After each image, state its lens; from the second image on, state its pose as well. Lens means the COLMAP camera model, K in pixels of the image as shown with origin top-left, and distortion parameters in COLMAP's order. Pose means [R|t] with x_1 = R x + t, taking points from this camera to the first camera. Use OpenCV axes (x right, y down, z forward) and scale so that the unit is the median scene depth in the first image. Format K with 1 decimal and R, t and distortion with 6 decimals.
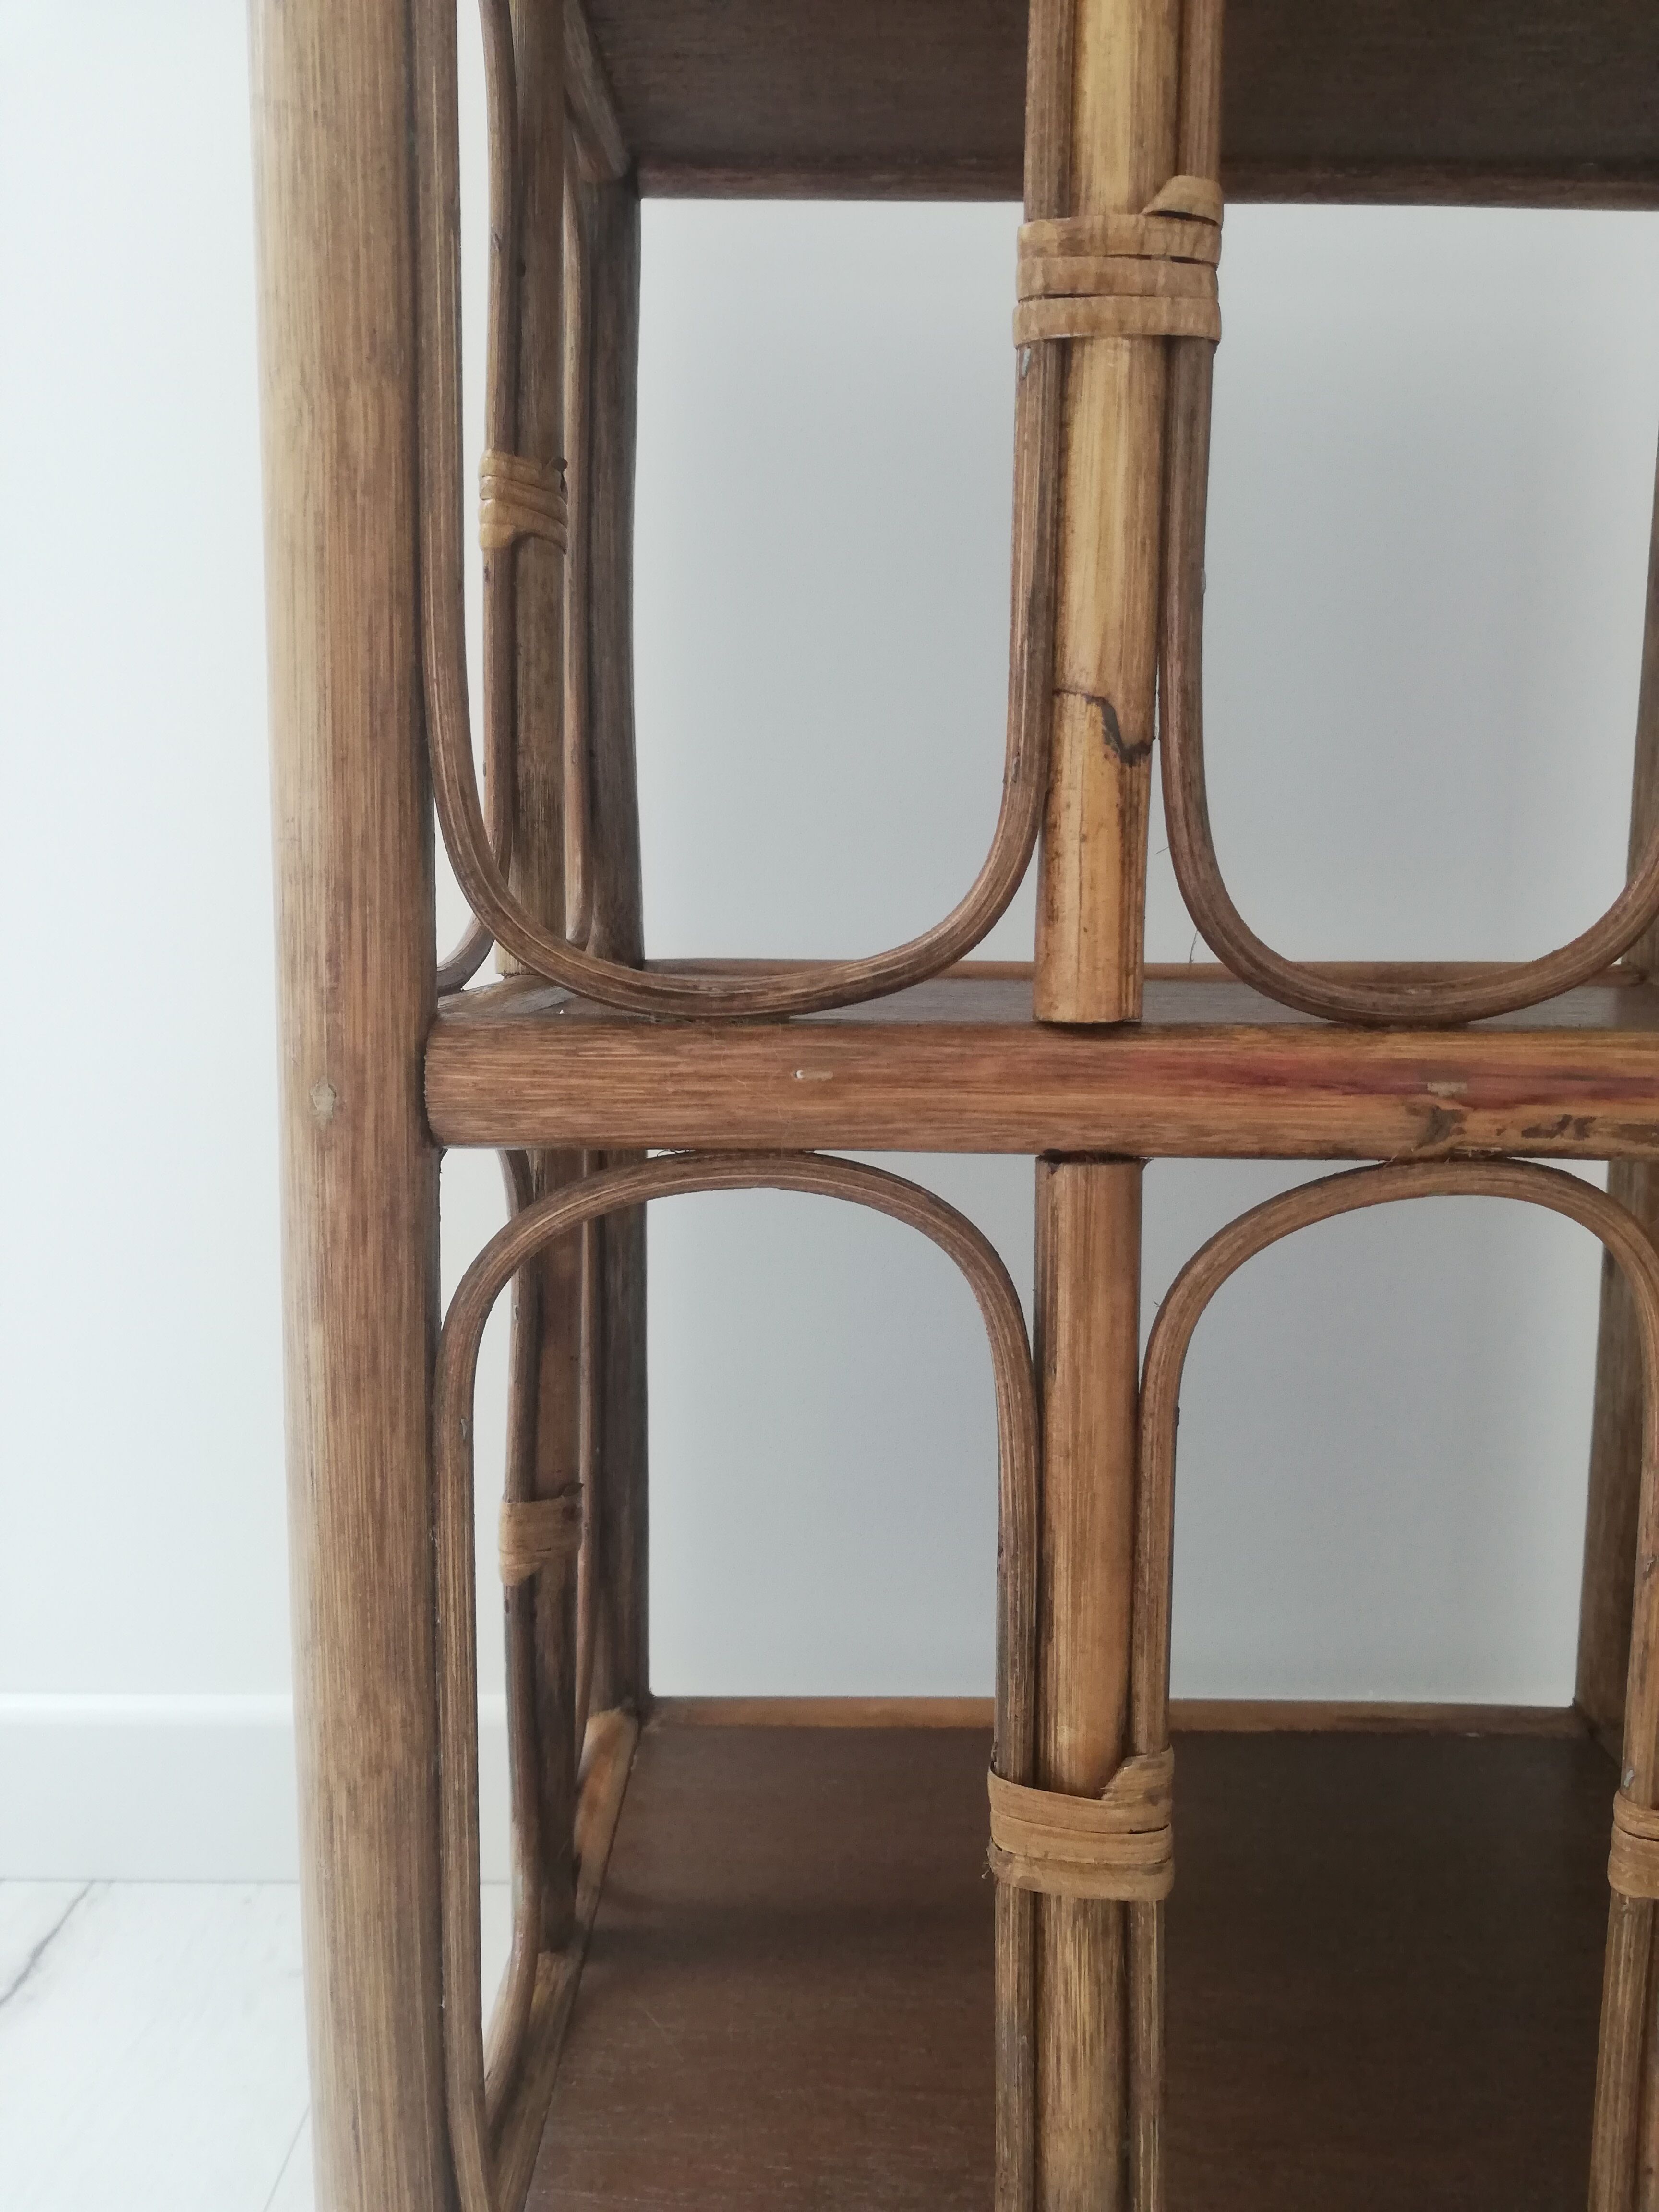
lens RADIAL K [[1681.5, 0, 811.9], [0, 1681.5, 1107.7], [0, 0, 1]] dist [0.040239, -0.076329]
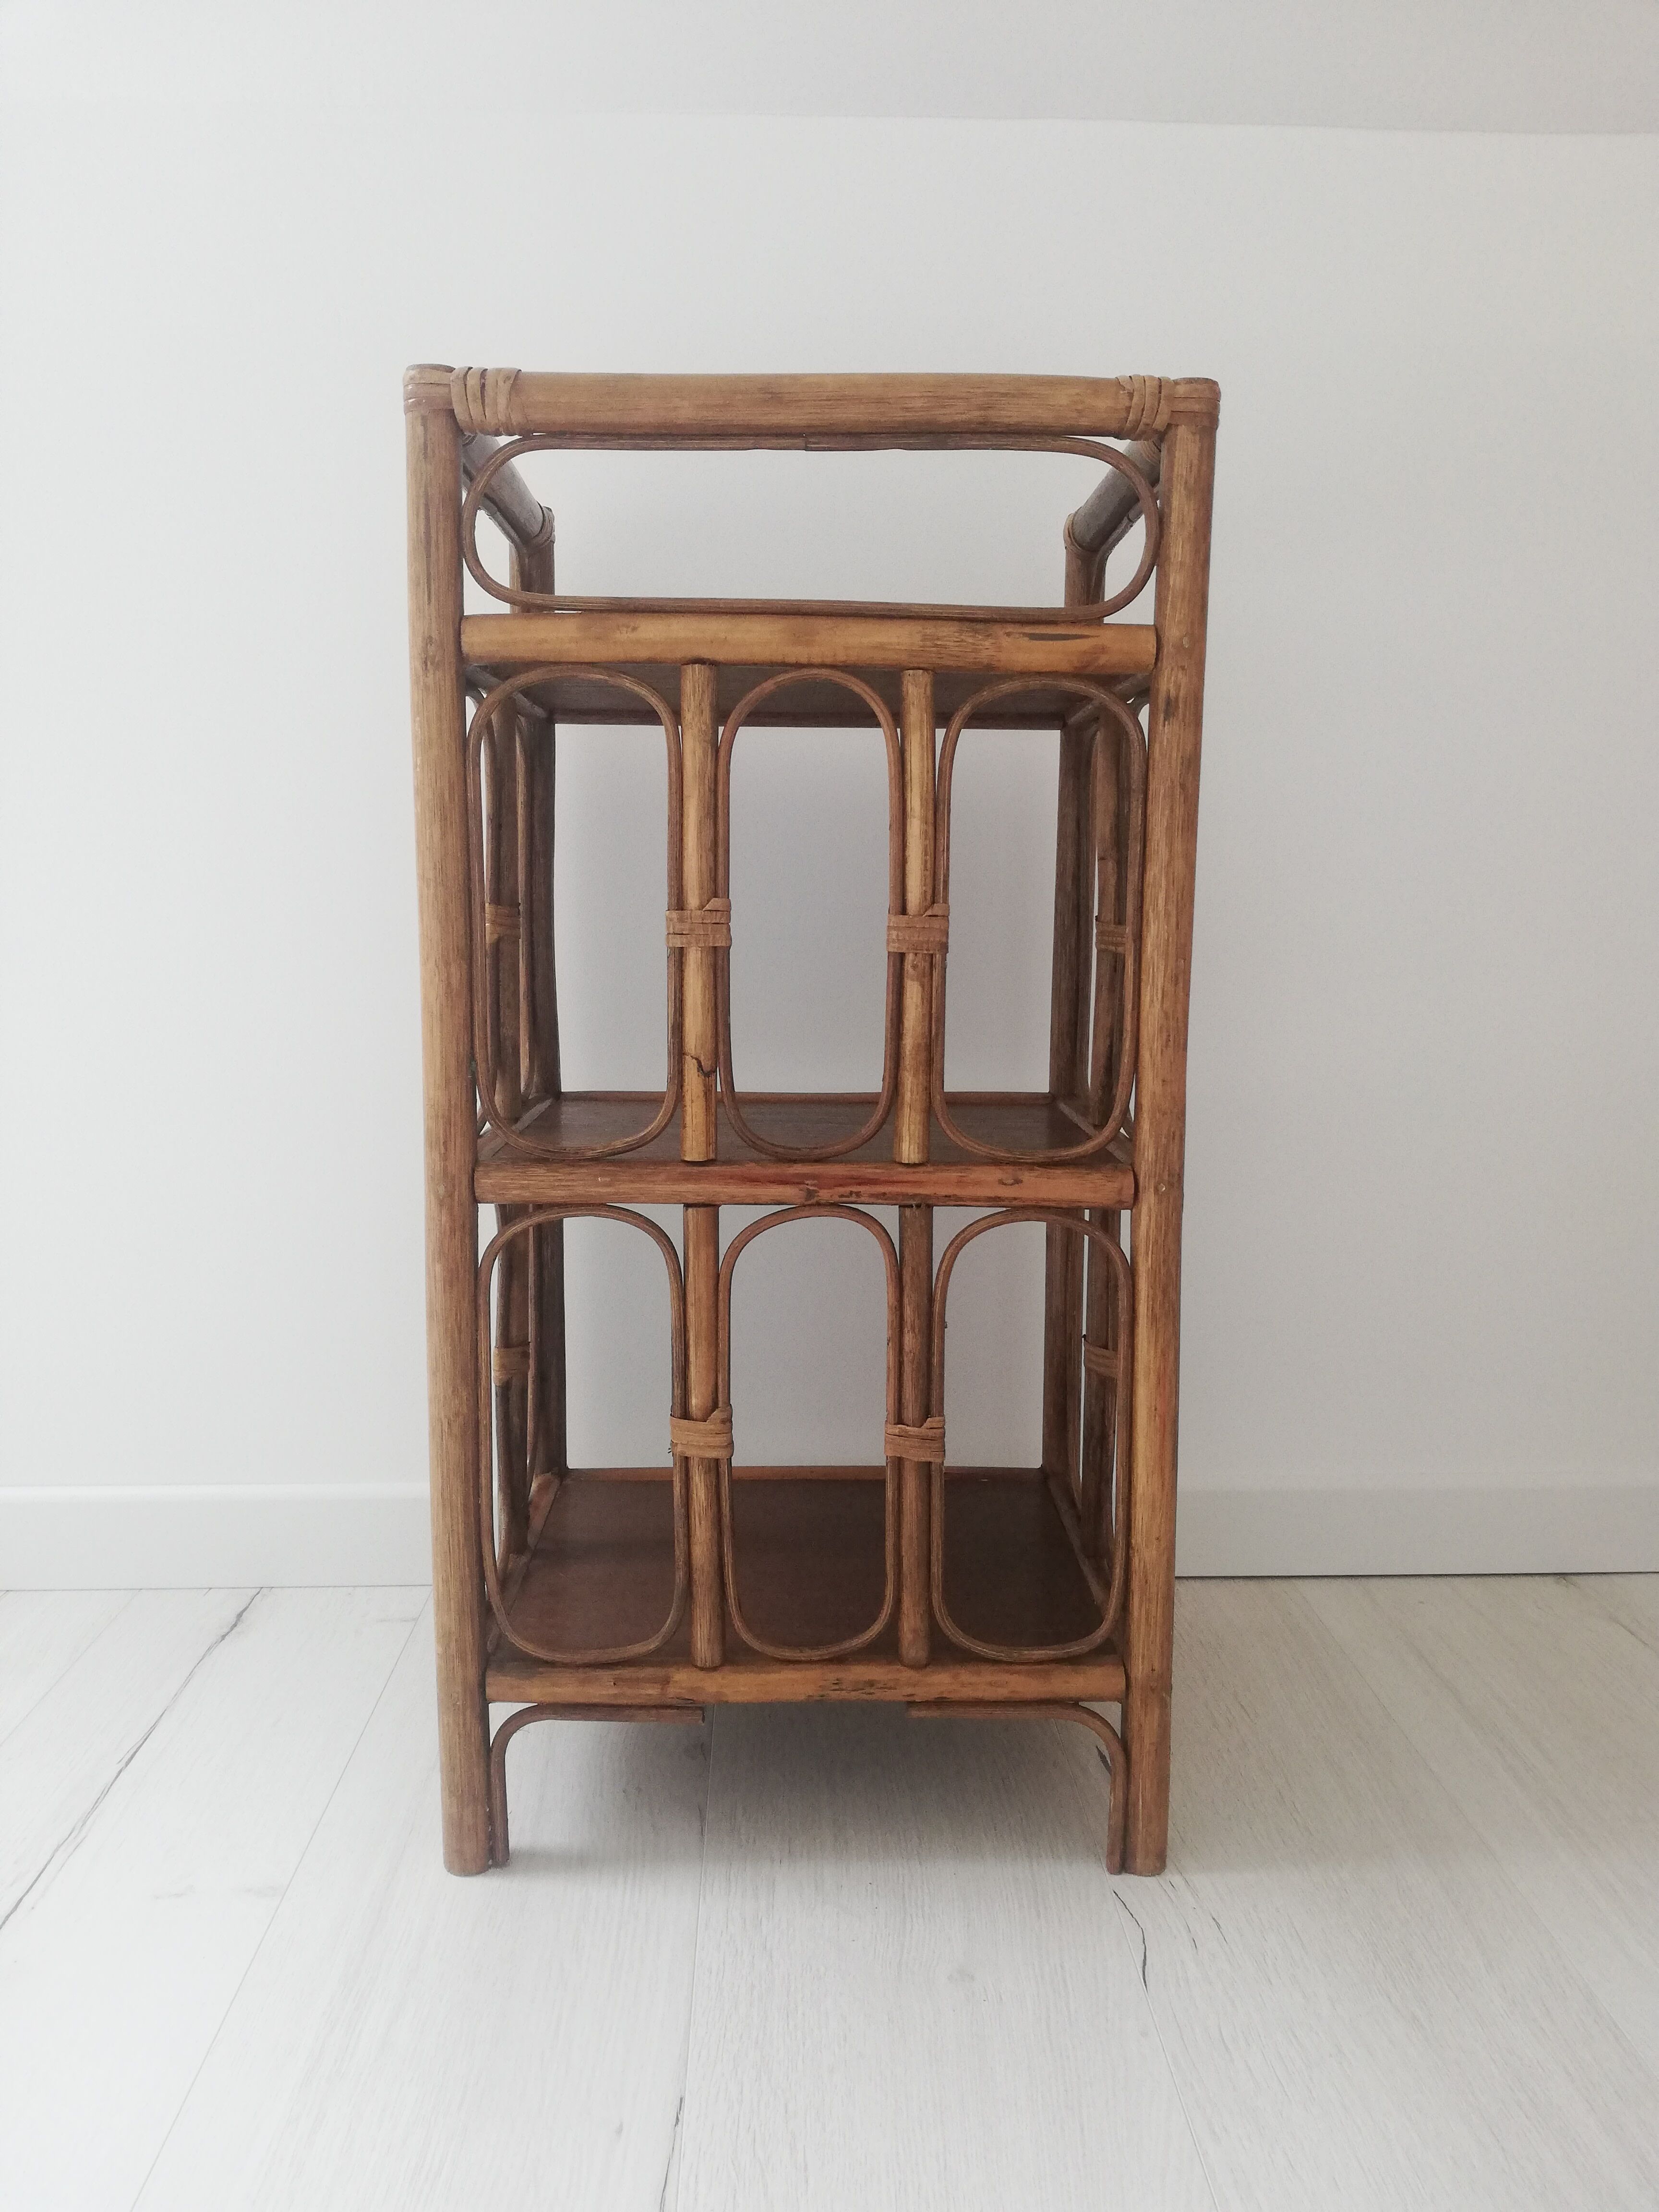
lens RADIAL K [[1681.5, 0, 855.0], [0, 1681.5, 1116.1], [0, 0, 1]] dist [0.040239, -0.076329]
pose [[0.998756, -0.004445, 0.049664, 0.292228], [0.003939, 0.999939, 0.010284, -0.157484], [-0.049706, -0.010076, 0.998713, -1.980148]]
